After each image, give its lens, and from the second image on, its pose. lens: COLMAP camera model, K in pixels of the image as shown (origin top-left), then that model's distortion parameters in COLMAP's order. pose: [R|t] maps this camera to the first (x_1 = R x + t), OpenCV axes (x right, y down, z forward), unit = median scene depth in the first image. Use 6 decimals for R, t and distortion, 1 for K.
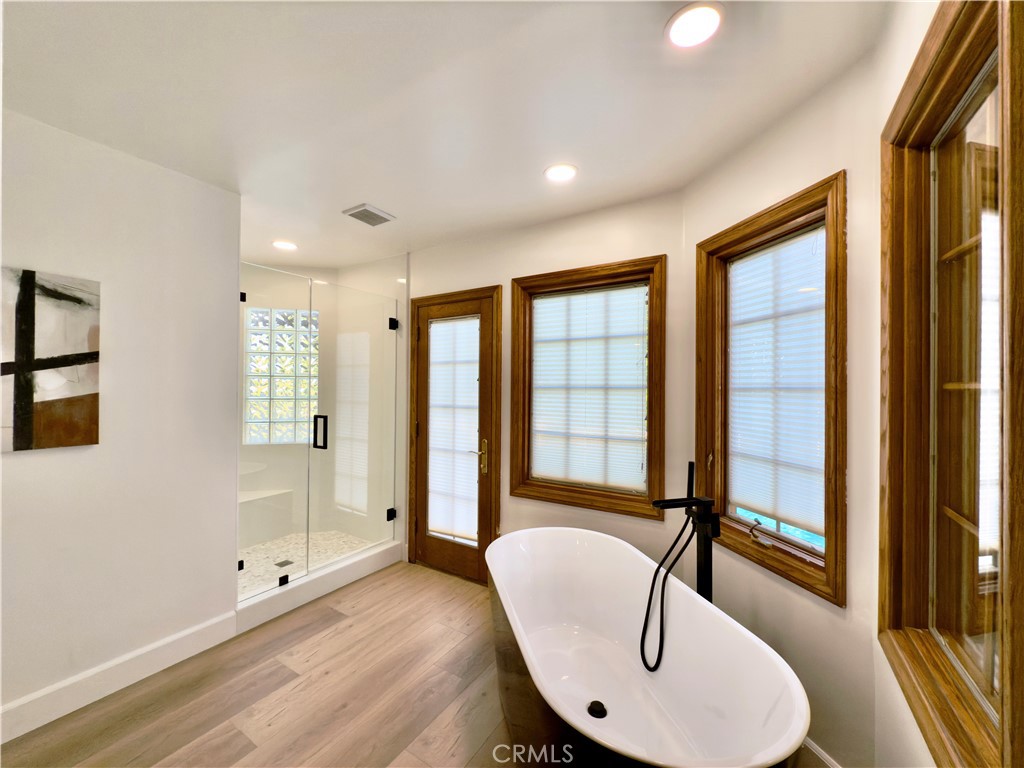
lens RADIAL K [[408.3, 0, 513.9], [0, 408.3, 385.2], [0, 0, 1]] dist [0.000476, -0.000205]
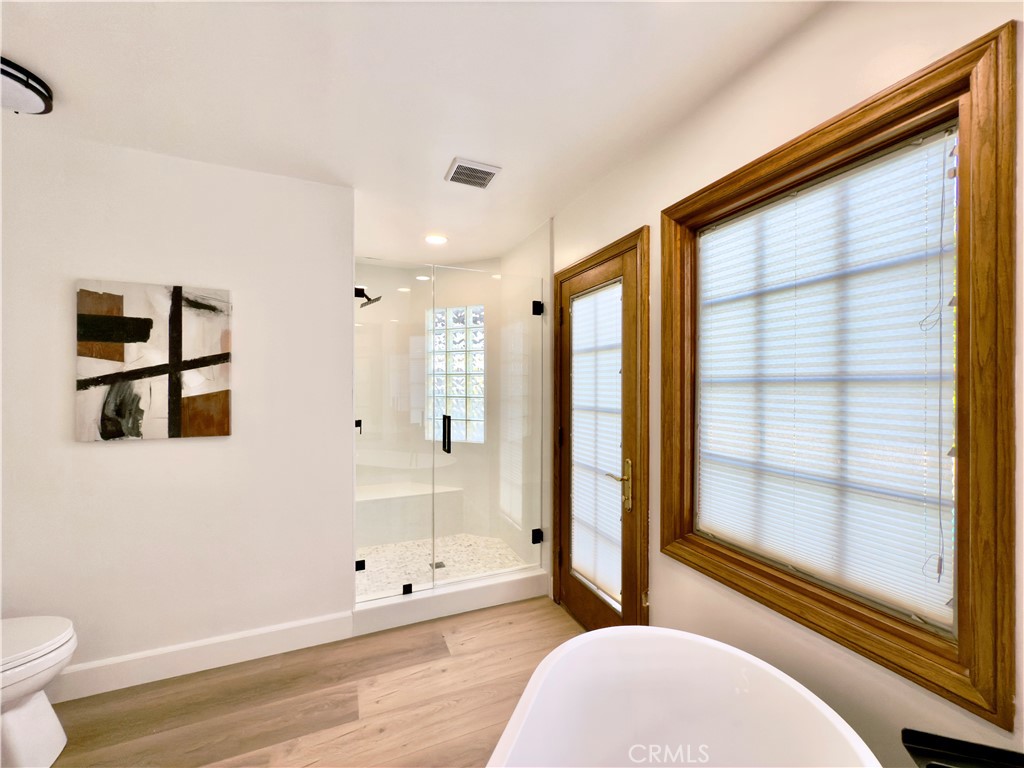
lens RADIAL K [[408.3, 0, 513.4], [0, 408.3, 384.8], [0, 0, 1]] dist [0.000476, -0.000205]
pose [[0.817986, -0.007097, -0.575194, 0.170236], [0.008165, 0.999966, -0.000727, 0.008065], [0.575180, -0.004102, 0.818016, 0.346971]]
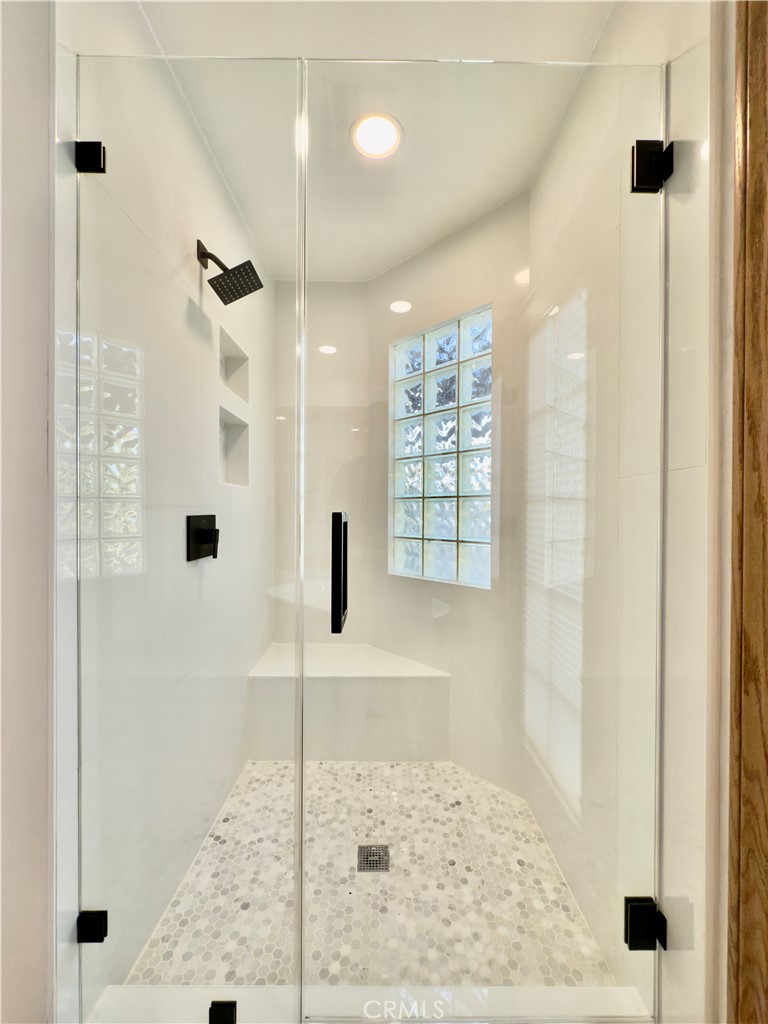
lens RADIAL K [[408.3, 0, 383.7], [0, 408.3, 510.2], [0, 0, 1]] dist [0.000476, -0.000205]
pose [[0.534931, -0.007808, -0.844860, -0.204373], [0.001205, 0.999963, -0.008478, 0.073780], [0.844895, 0.003517, 0.534921, 0.870353]]
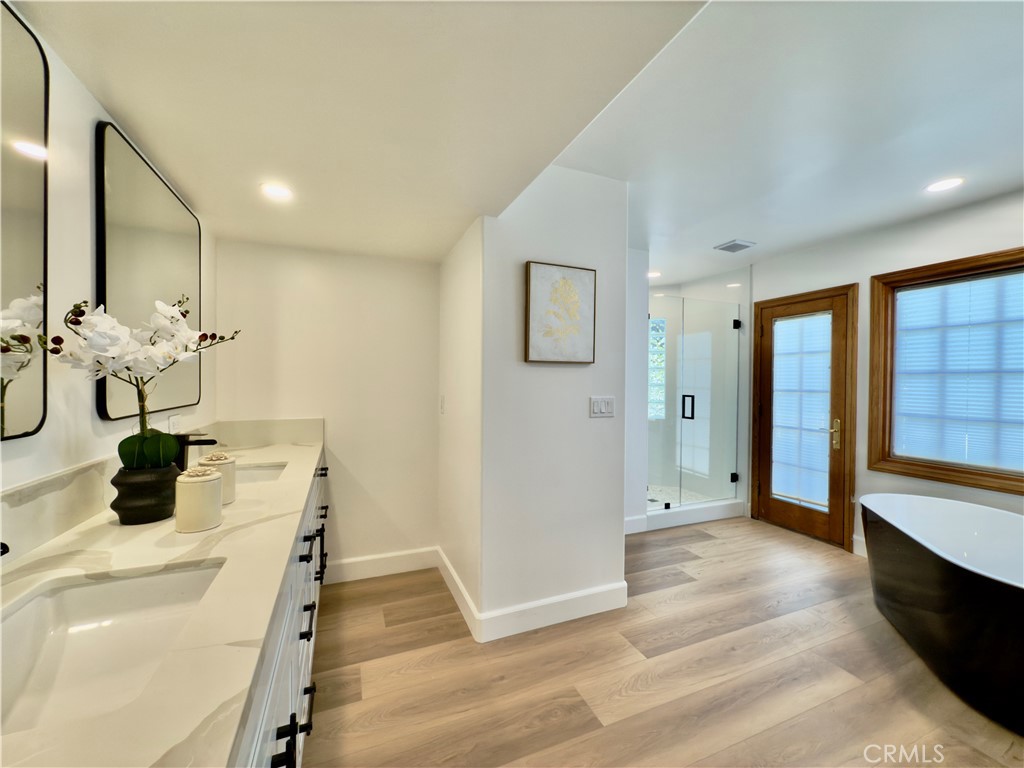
lens RADIAL K [[408.3, 0, 513.1], [0, 408.3, 384.5], [0, 0, 1]] dist [0.000476, -0.000205]
pose [[0.812333, 0.005018, -0.583172, -0.147853], [0.000860, 0.999952, 0.009801, 0.023709], [0.583193, -0.008463, 0.812290, -0.482573]]
